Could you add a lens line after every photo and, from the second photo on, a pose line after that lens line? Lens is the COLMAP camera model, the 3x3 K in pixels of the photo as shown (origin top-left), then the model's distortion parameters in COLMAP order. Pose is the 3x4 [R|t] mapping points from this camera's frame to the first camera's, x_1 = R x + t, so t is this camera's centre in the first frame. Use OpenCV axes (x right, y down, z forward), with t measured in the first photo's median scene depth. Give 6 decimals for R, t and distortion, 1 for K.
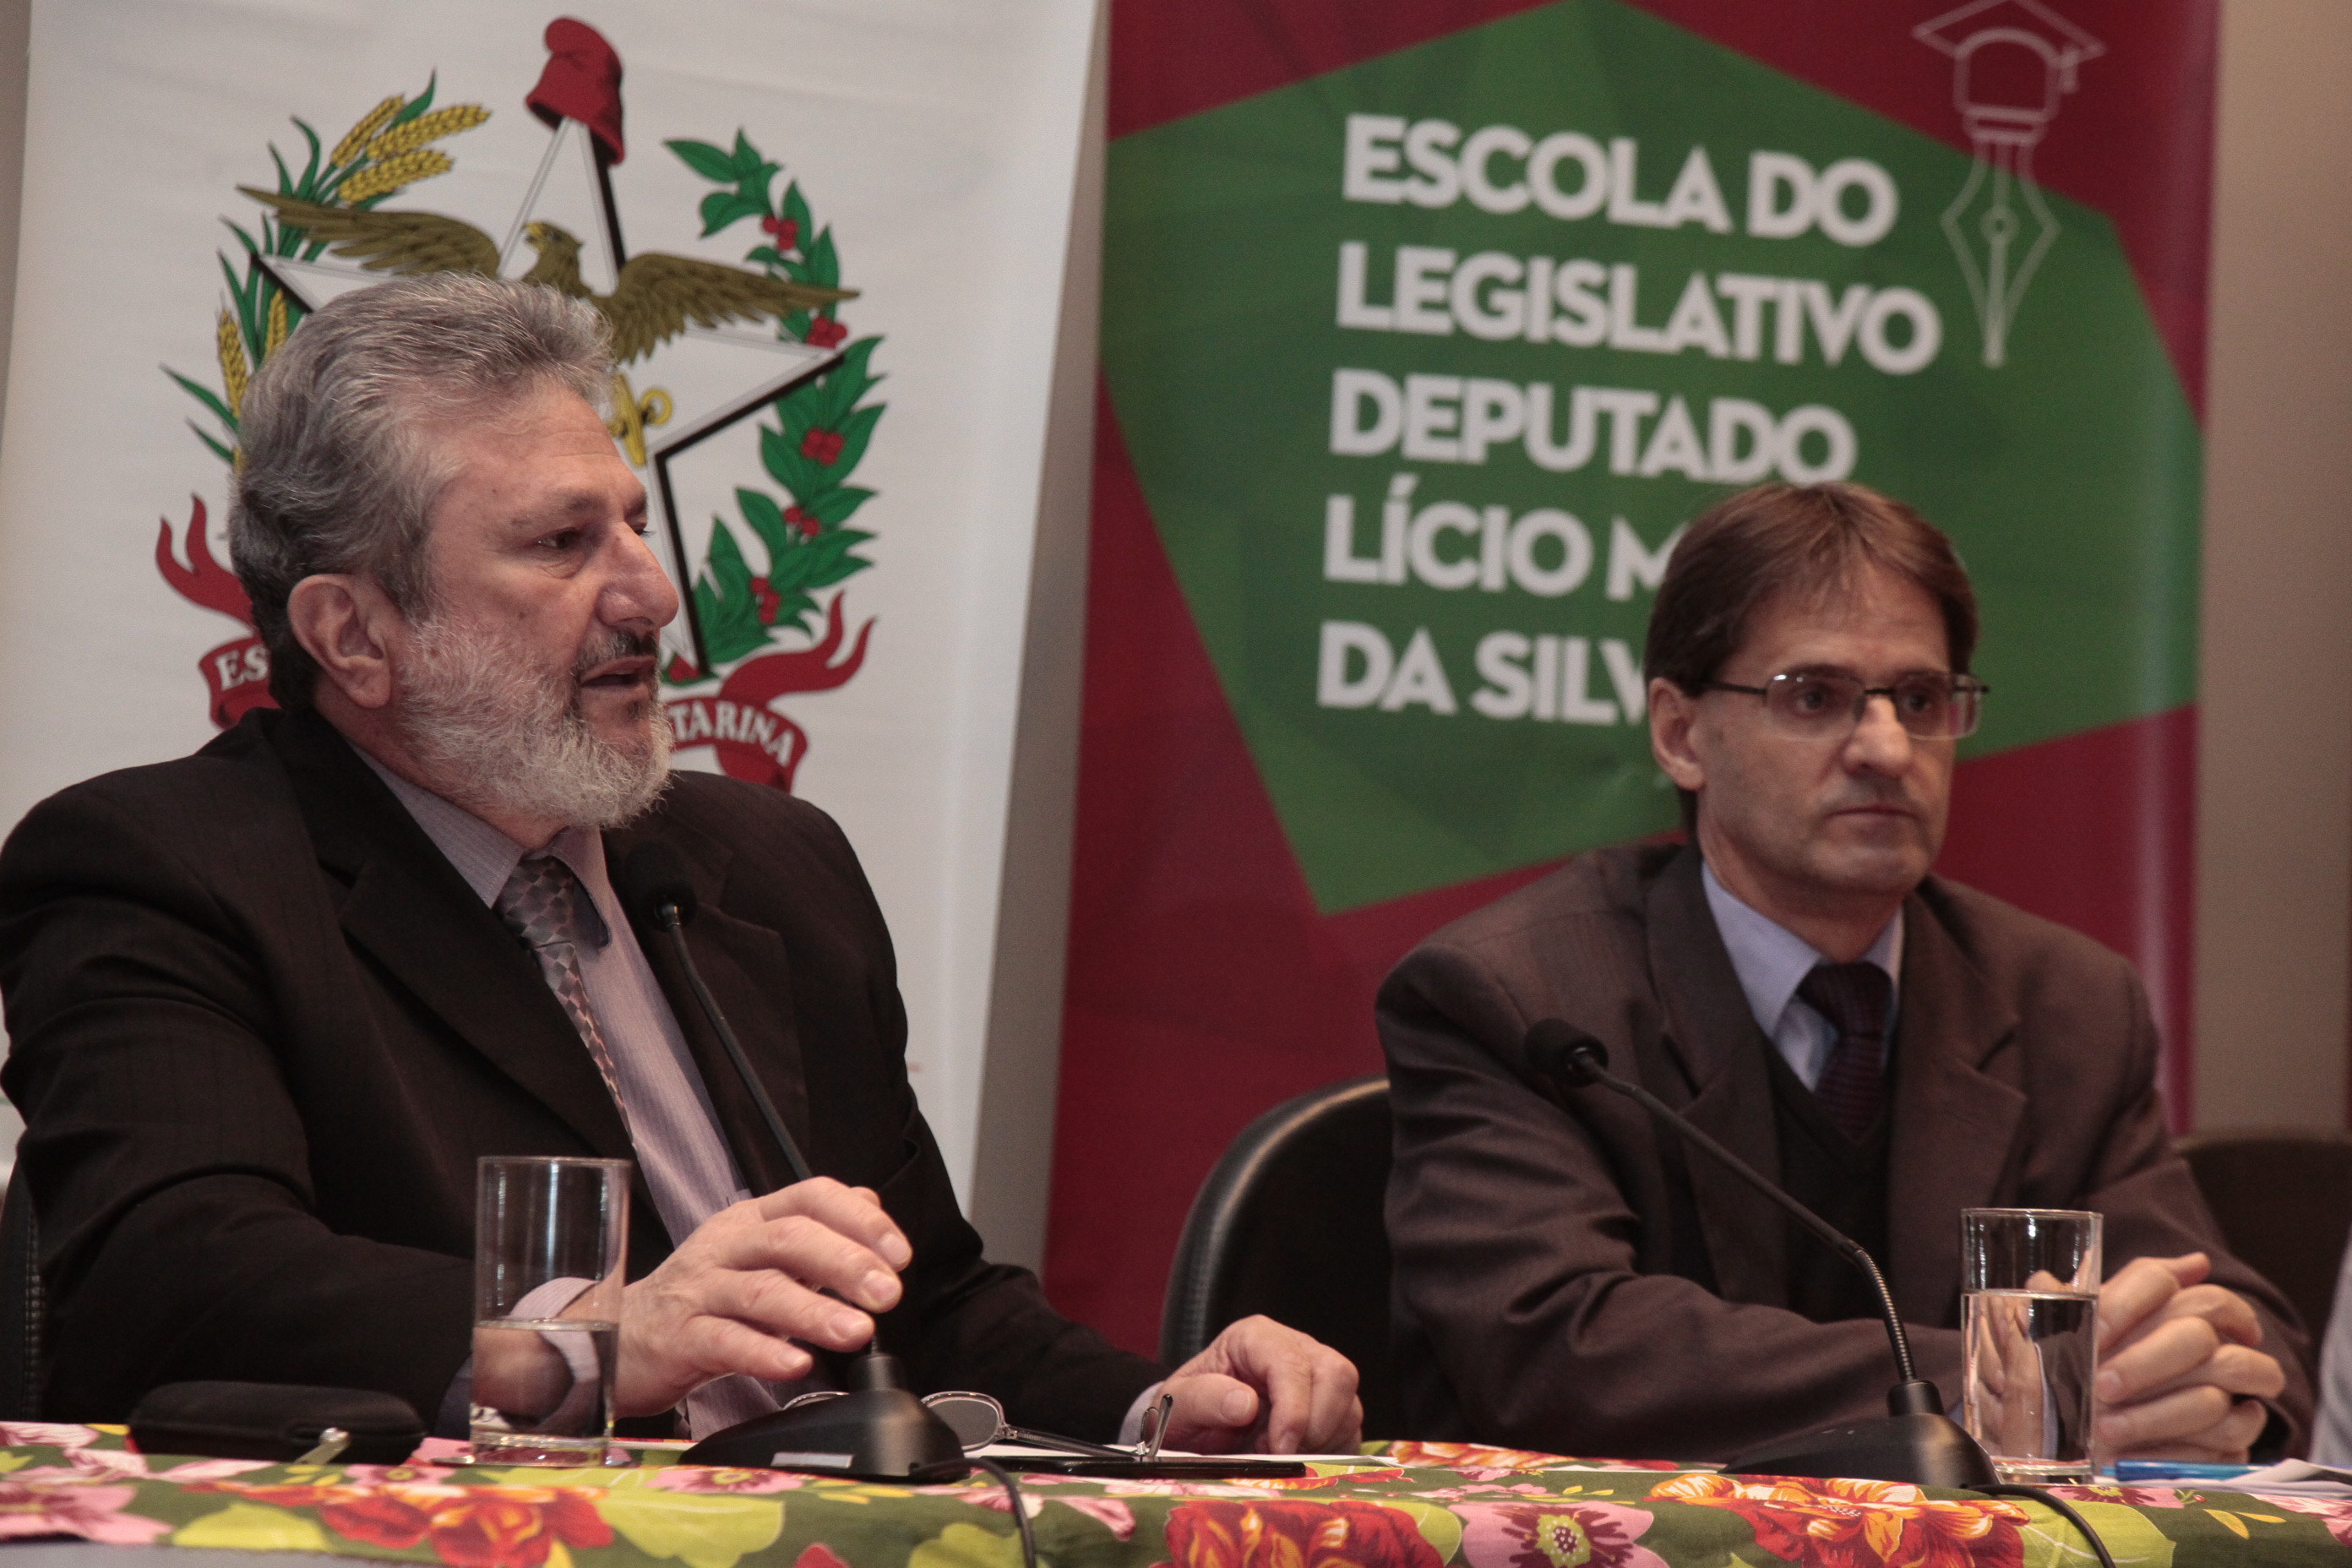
lens RADIAL K [[6544.3, 0, 1230.5], [0, 6544.3, 824.7], [0, 0, 1]] dist [0.598953, 1.062106]
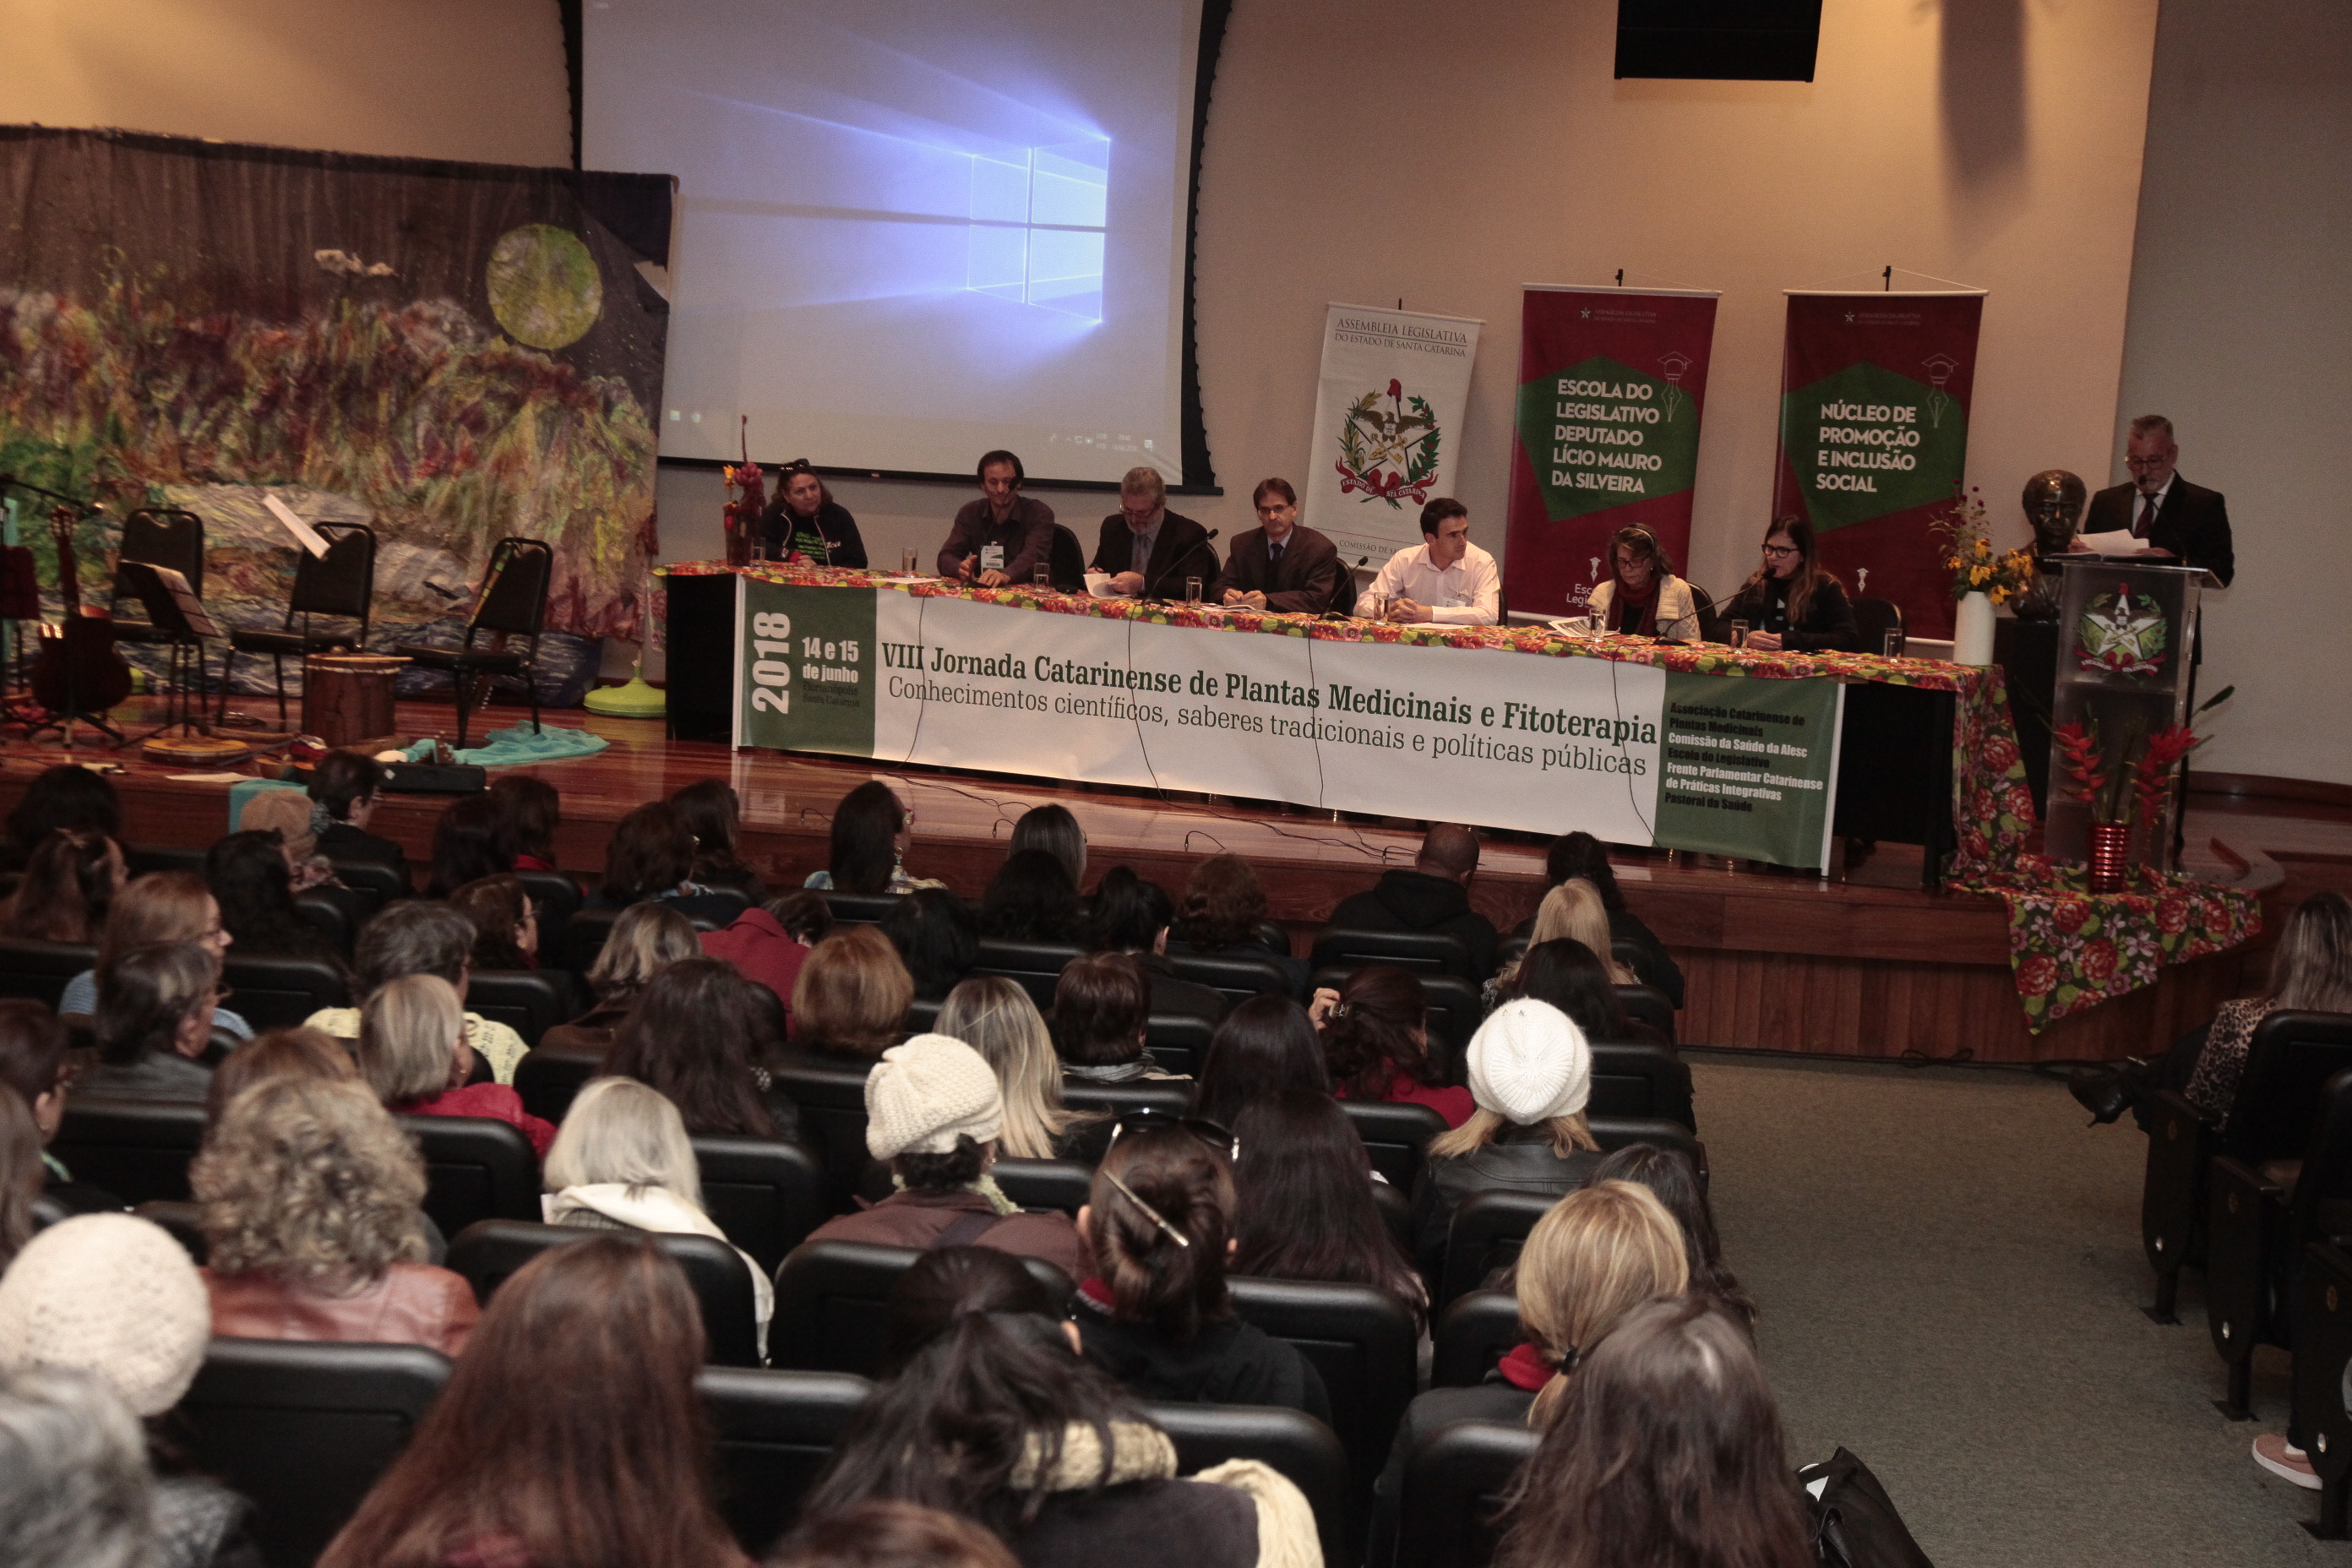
lens RADIAL K [[3364.5, 0, 1188.4], [0, 3364.5, 801.3], [0, 0, 1]] dist [0.164266, 0.127643]
pose [[0.596168, 0.103069, -0.796216, 2.154179], [0.016647, 0.989925, 0.140609, -0.161622], [0.802687, -0.097082, 0.588446, -0.978457]]
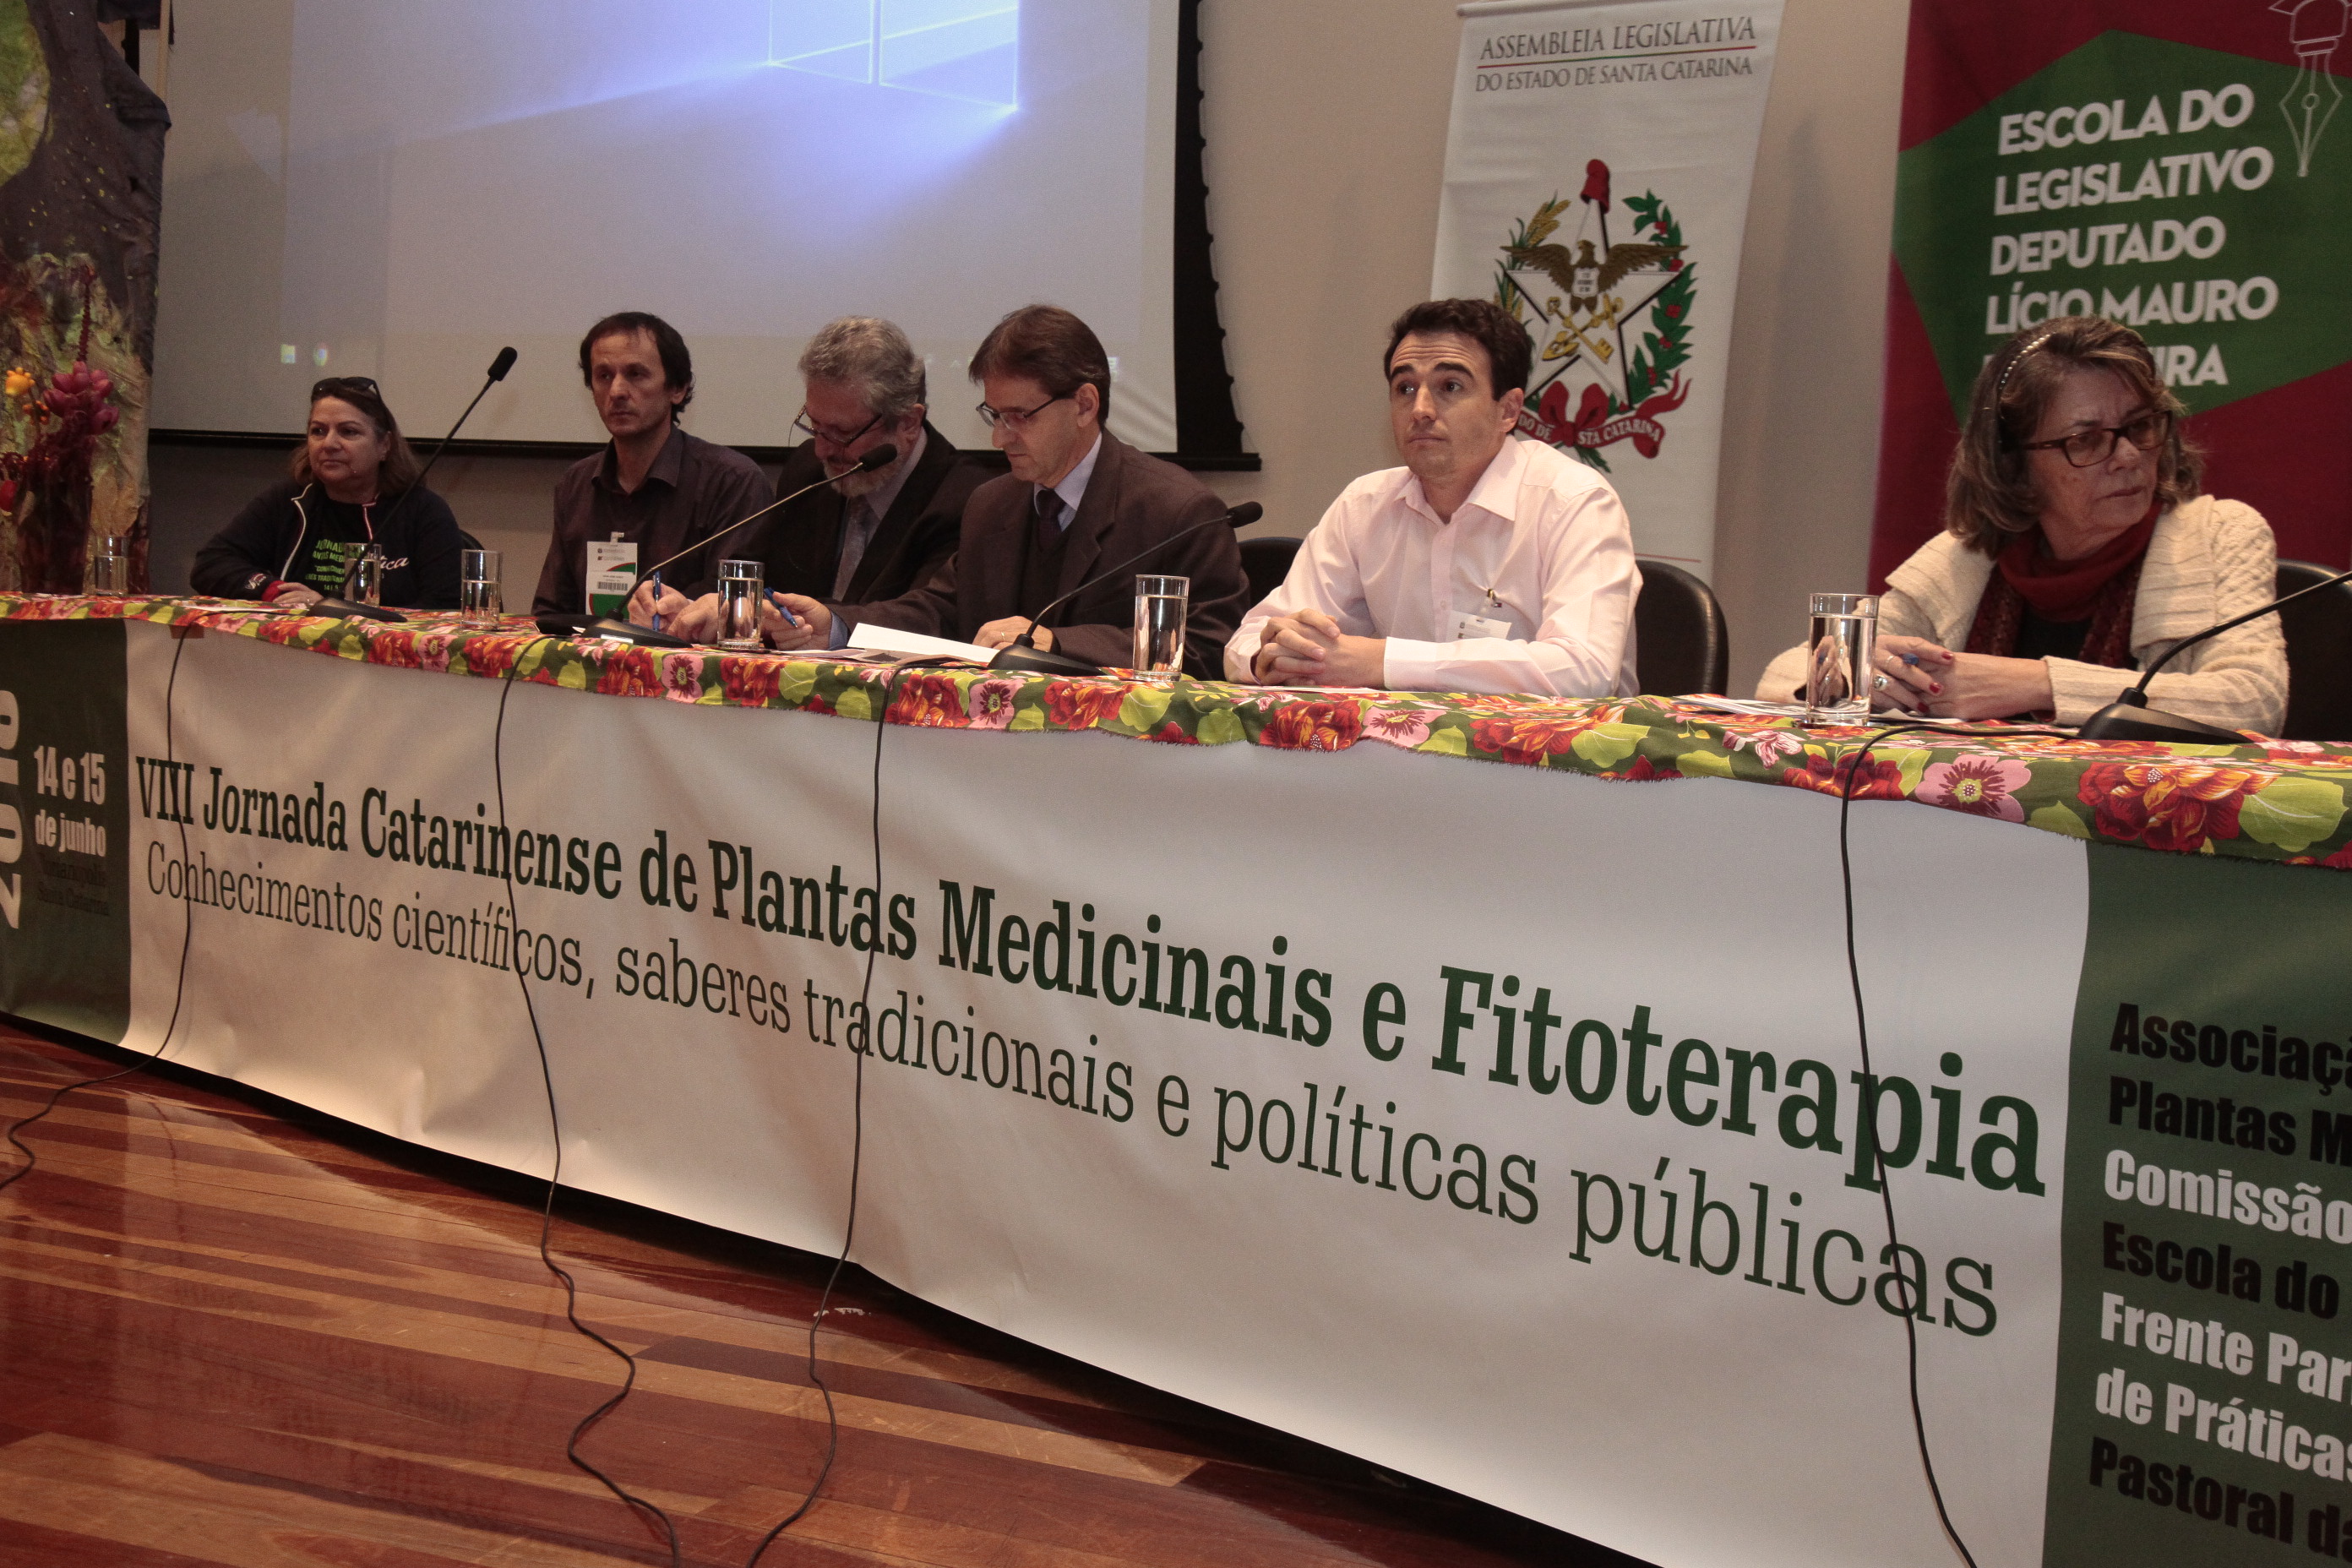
lens RADIAL K [[2658.9, 0, 1200.1], [0, 2658.9, 796.8], [0, 0, 1]] dist [0.056525, 0.098061]
pose [[0.330511, 0.052591, -0.942336, 0.774305], [0.024053, 0.997653, 0.064115, 0.052246], [0.943496, -0.043856, 0.328470, 0.451494]]
